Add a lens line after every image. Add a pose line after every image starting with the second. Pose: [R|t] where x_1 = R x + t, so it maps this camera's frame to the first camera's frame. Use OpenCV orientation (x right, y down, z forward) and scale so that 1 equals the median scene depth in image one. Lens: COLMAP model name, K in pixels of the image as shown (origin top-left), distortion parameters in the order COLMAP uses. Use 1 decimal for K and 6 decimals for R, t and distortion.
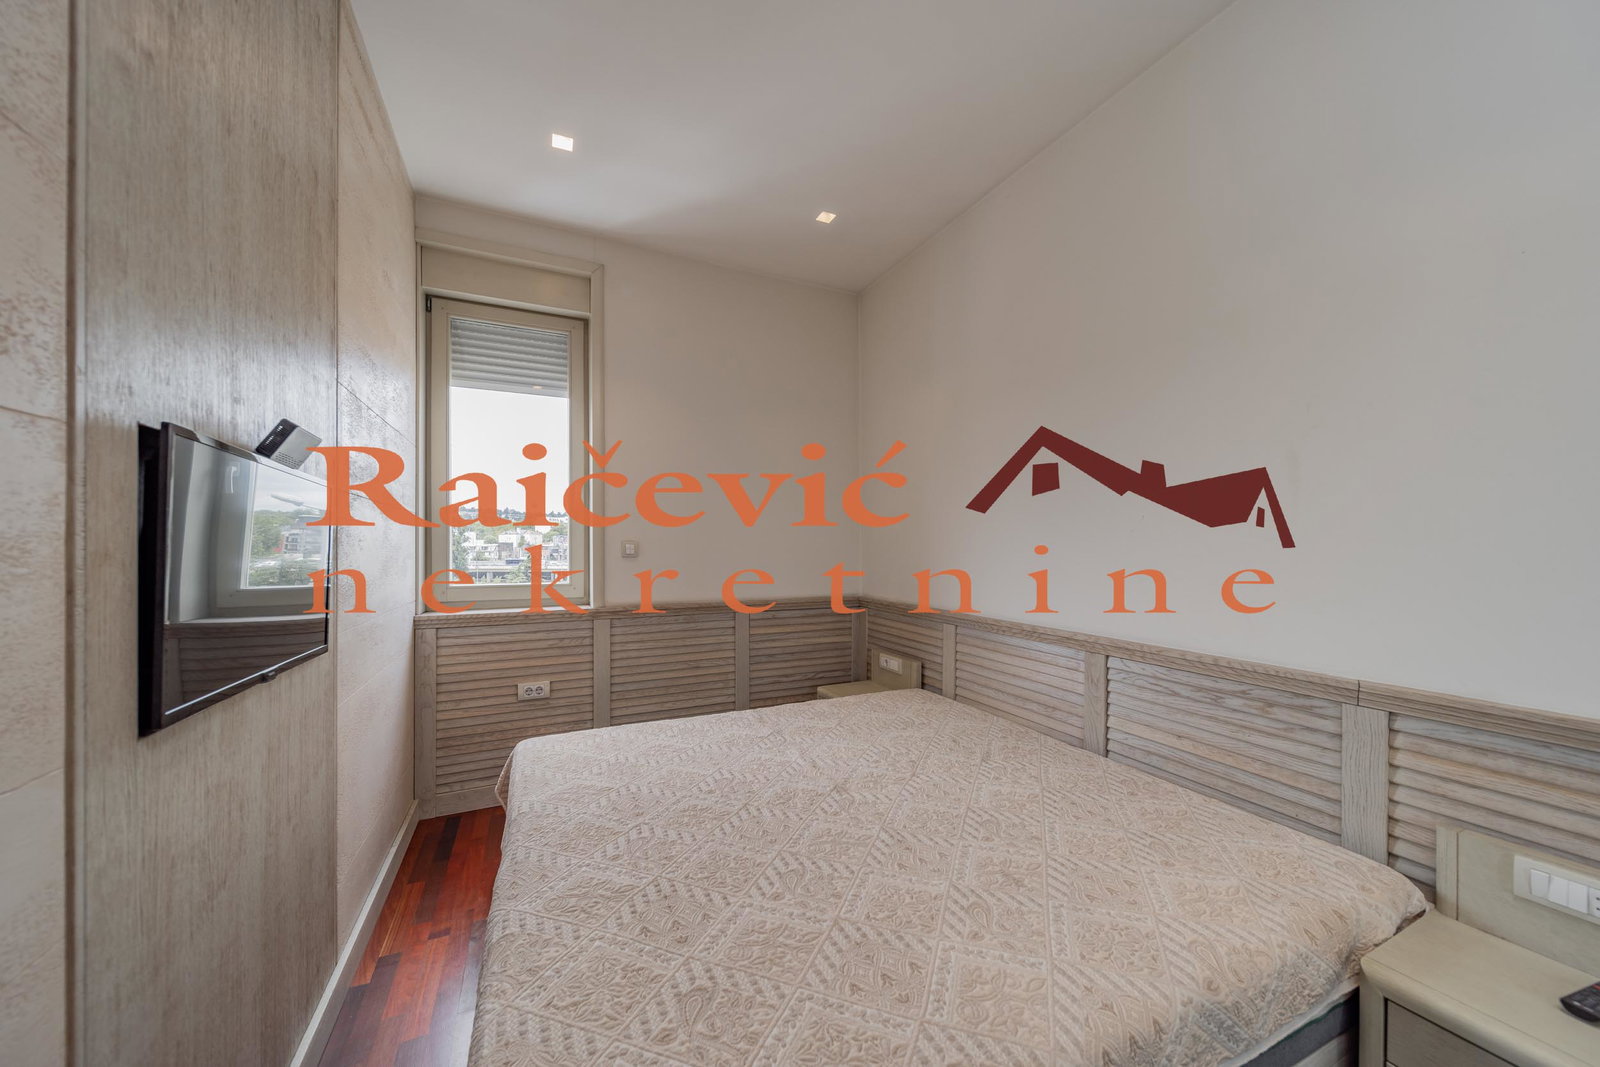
lens RADIAL K [[561.5, 0, 799.7], [0, 561.5, 540.1], [0, 0, 1]] dist [0.005014, -0.000779]
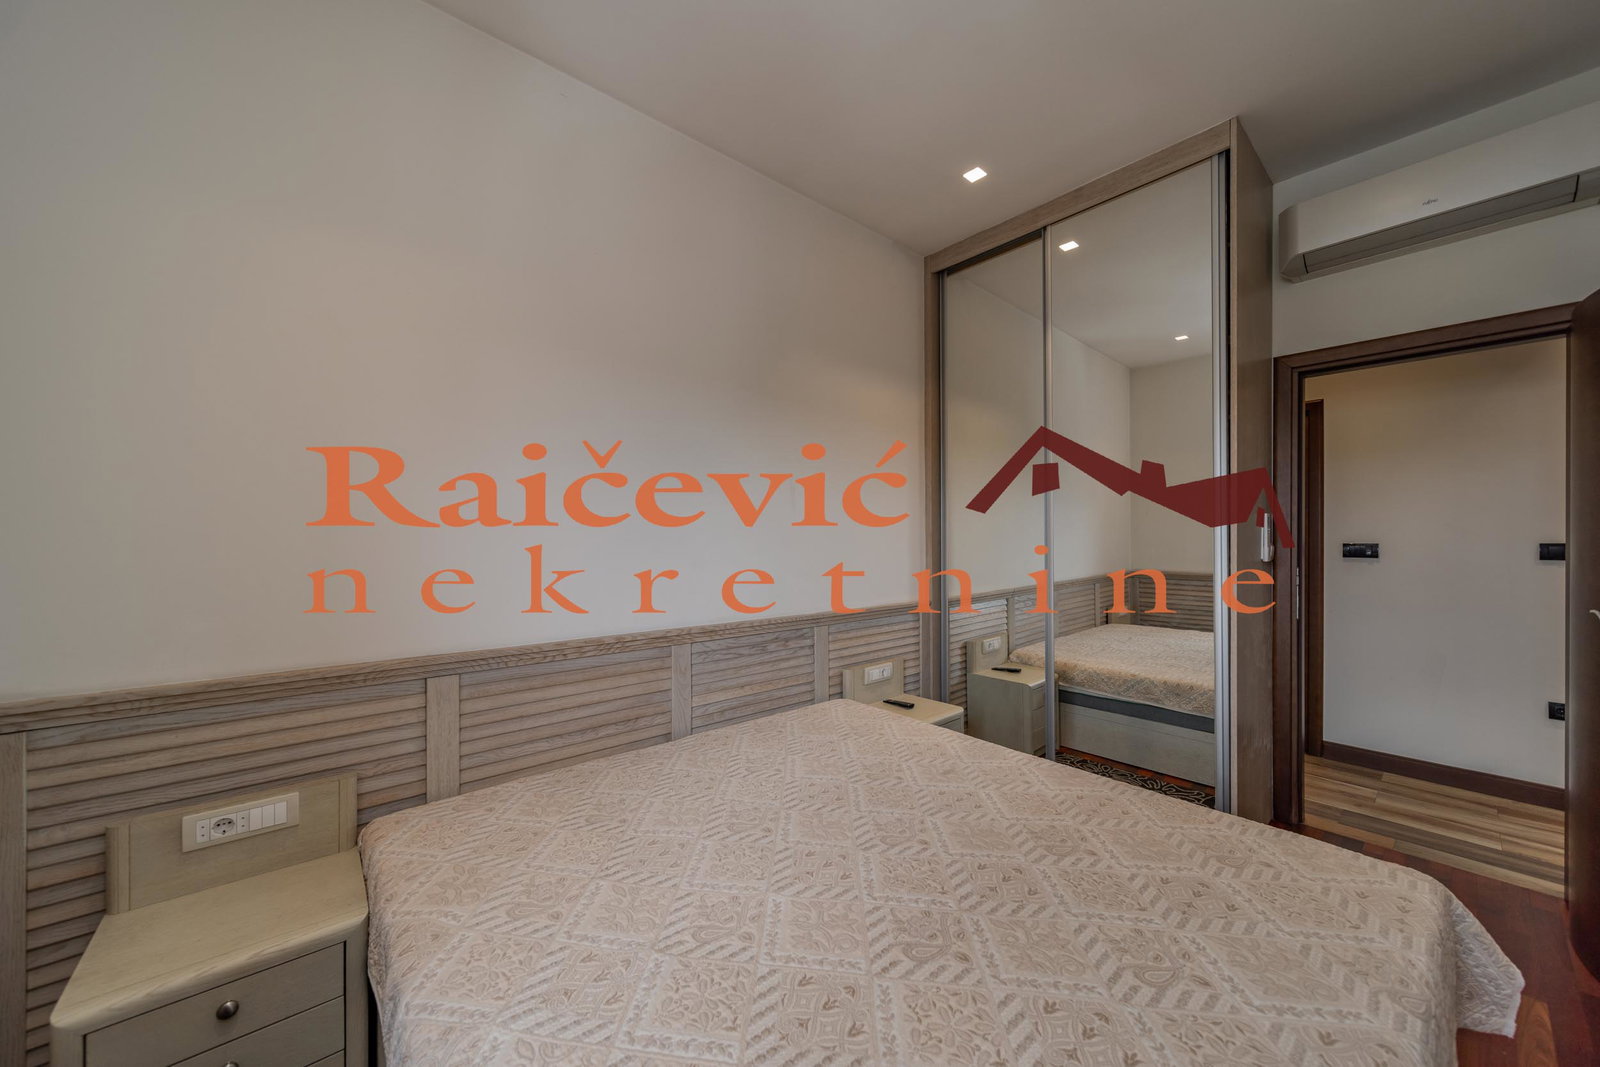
lens RADIAL K [[561.5, 0, 793.9], [0, 561.5, 540.7], [0, 0, 1]] dist [0.005014, -0.000779]
pose [[-0.261995, 0.005428, 0.965054, -0.477357], [-0.001861, 0.999979, -0.006130, 0.008689], [-0.965068, -0.003402, -0.261979, 0.914878]]
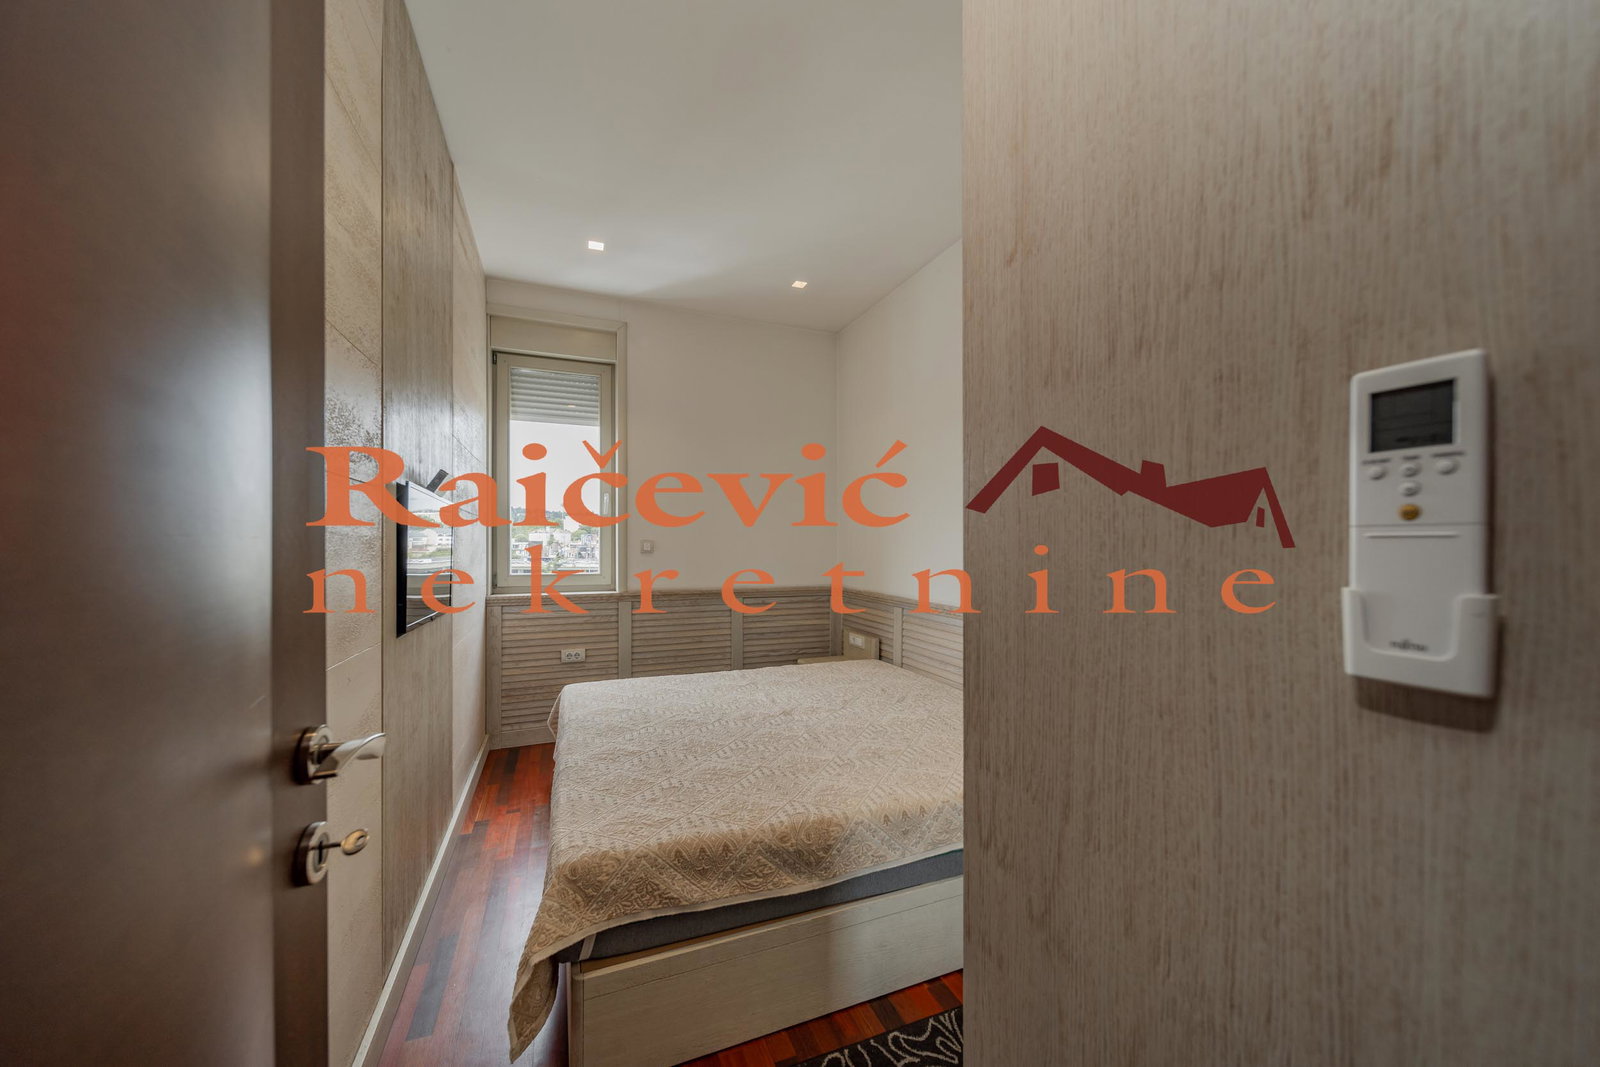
lens RADIAL K [[561.5, 0, 793.5], [0, 561.5, 541.1], [0, 0, 1]] dist [0.005014, -0.000779]
pose [[0.998613, 0.002301, -0.052591, 0.114284], [-0.002112, 0.999991, 0.003656, -0.001774], [0.052599, -0.003540, 0.998609, -0.299064]]
